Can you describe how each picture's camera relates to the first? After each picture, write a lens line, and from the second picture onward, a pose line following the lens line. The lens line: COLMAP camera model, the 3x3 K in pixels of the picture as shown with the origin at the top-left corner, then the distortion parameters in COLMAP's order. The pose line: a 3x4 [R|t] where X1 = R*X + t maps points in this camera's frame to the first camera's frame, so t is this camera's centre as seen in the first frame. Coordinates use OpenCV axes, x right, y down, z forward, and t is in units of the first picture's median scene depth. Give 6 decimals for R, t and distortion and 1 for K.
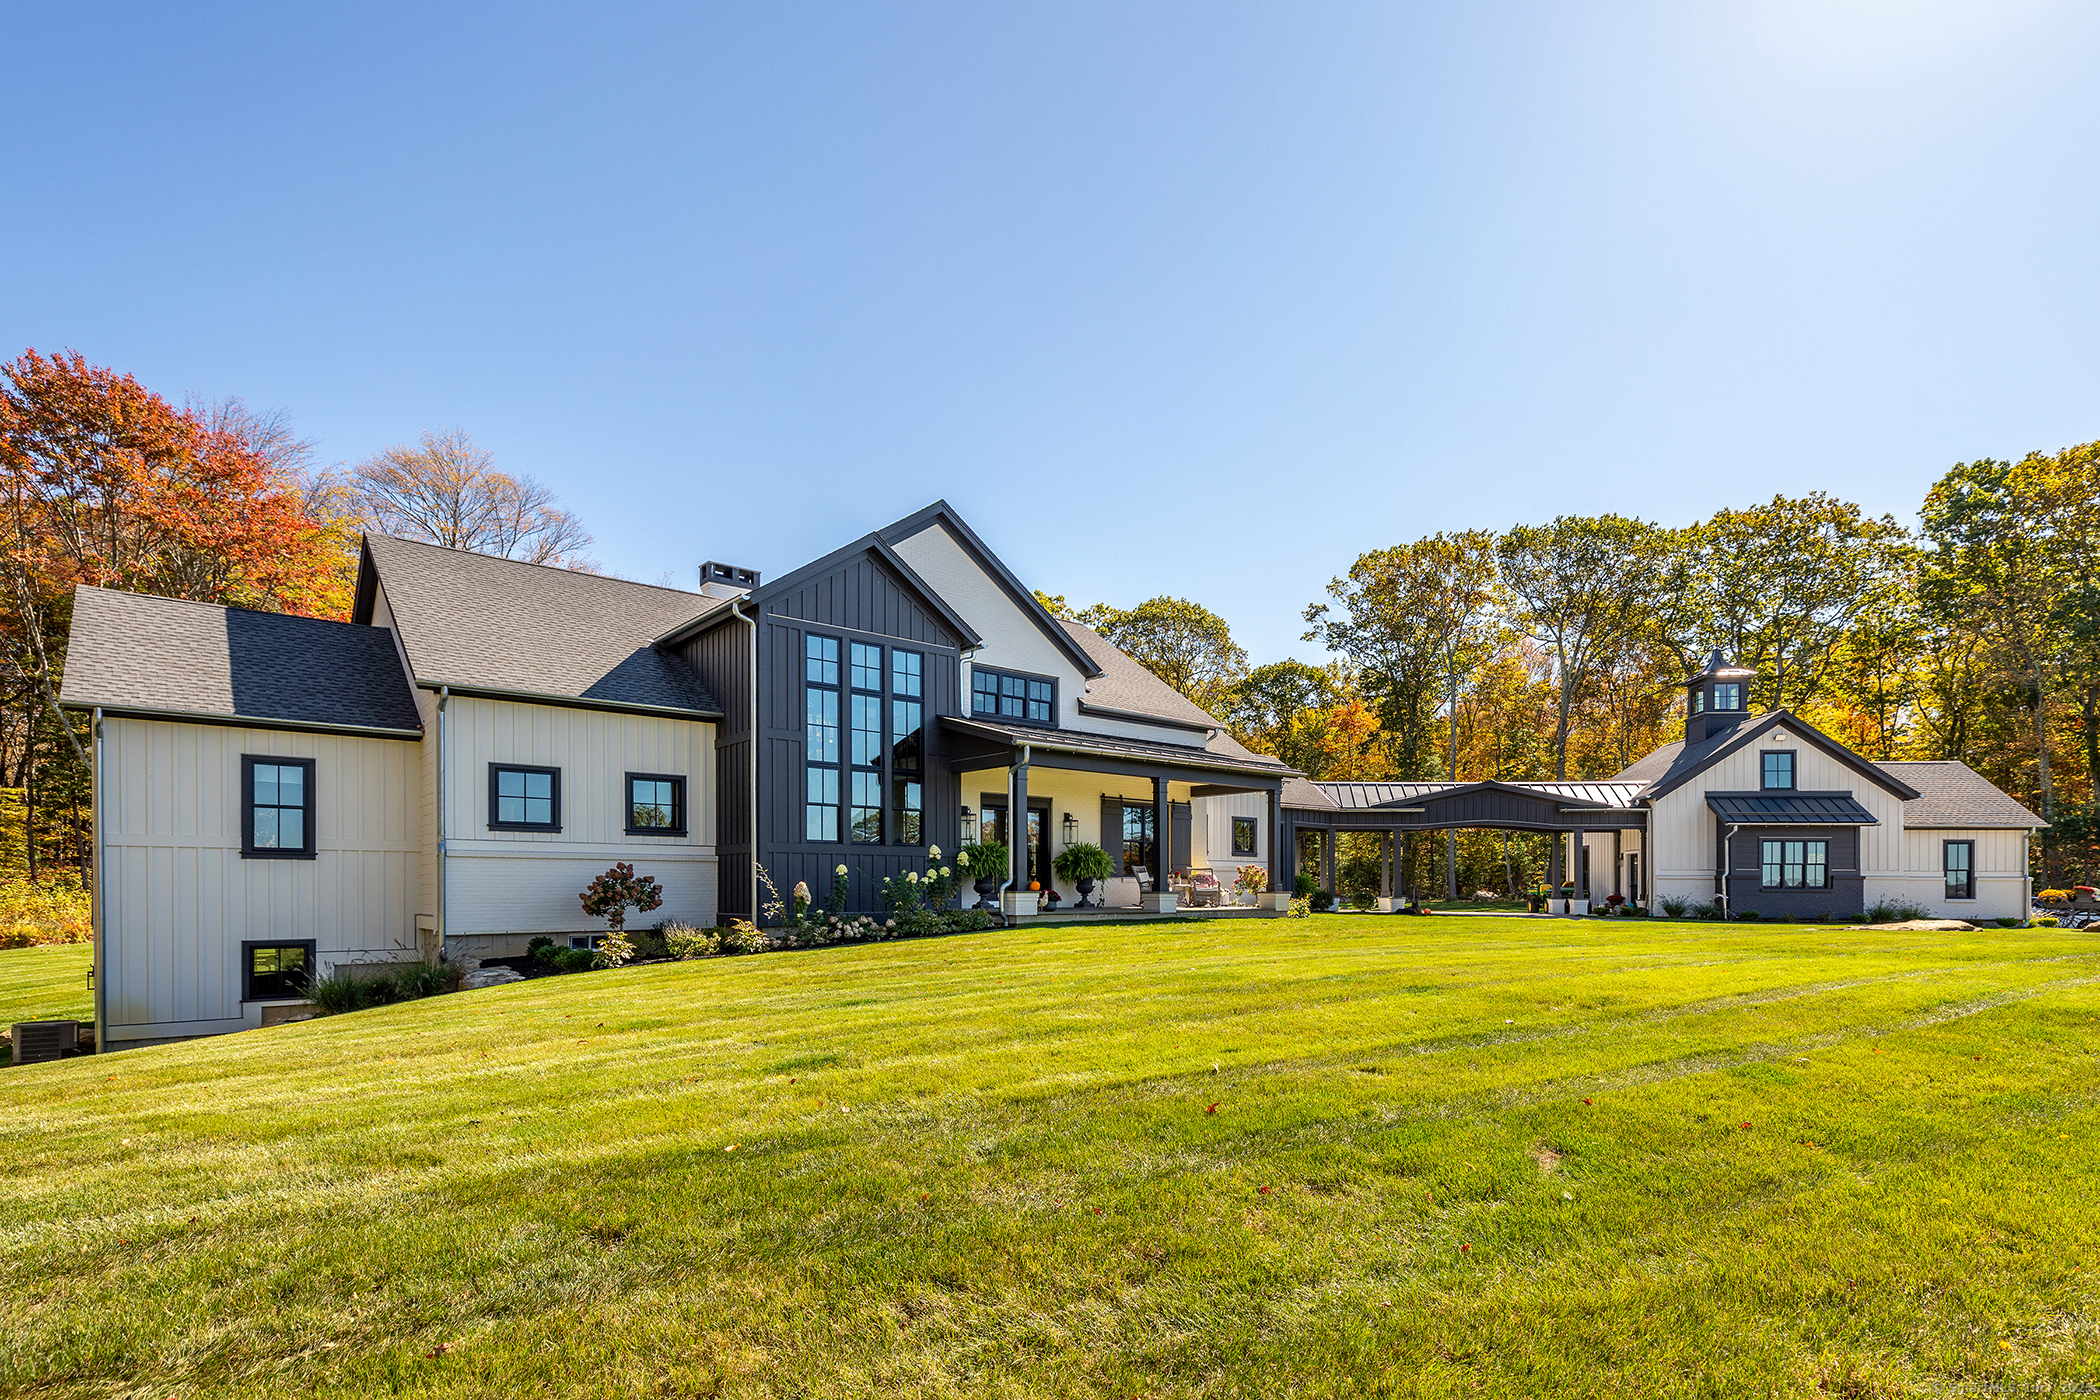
lens RADIAL K [[998.8, 0, 1076.4], [0, 998.8, 797.8], [0, 0, 1]] dist [0.002319, -0.000536]
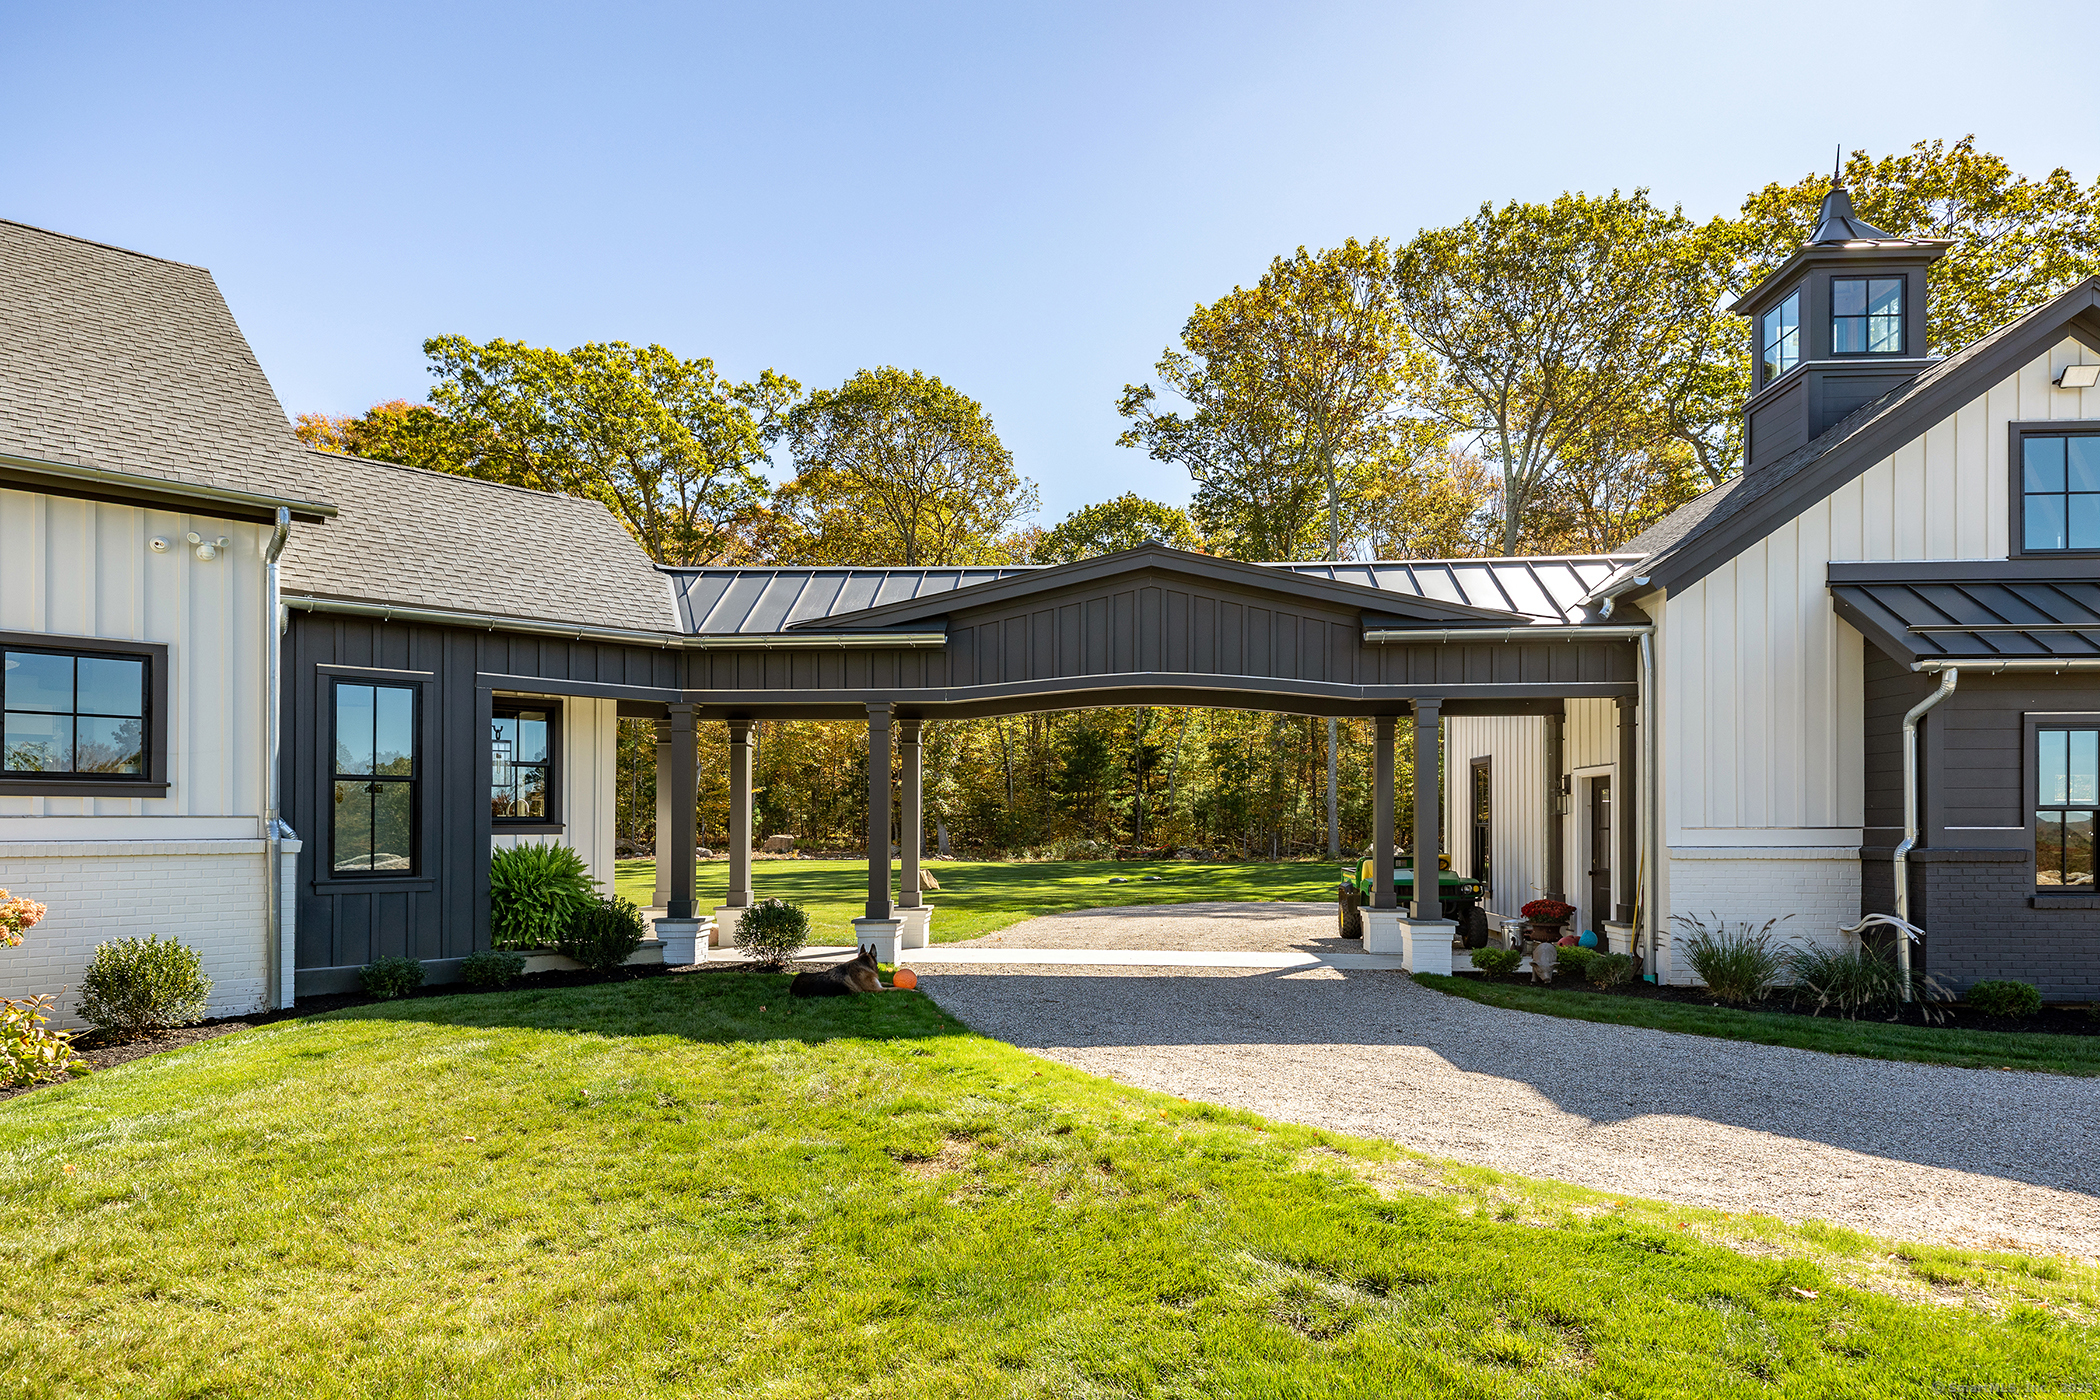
lens RADIAL K [[1170.2, 0, 1049.4], [0, 1170.2, 709.8], [0, 0, 1]] dist [-0.001298, 0.003139]
pose [[0.998703, -0.003627, 0.050785, 0.351093], [0.003766, 0.999989, -0.002655, 0.034065], [-0.050775, 0.002843, 0.998706, 0.613842]]
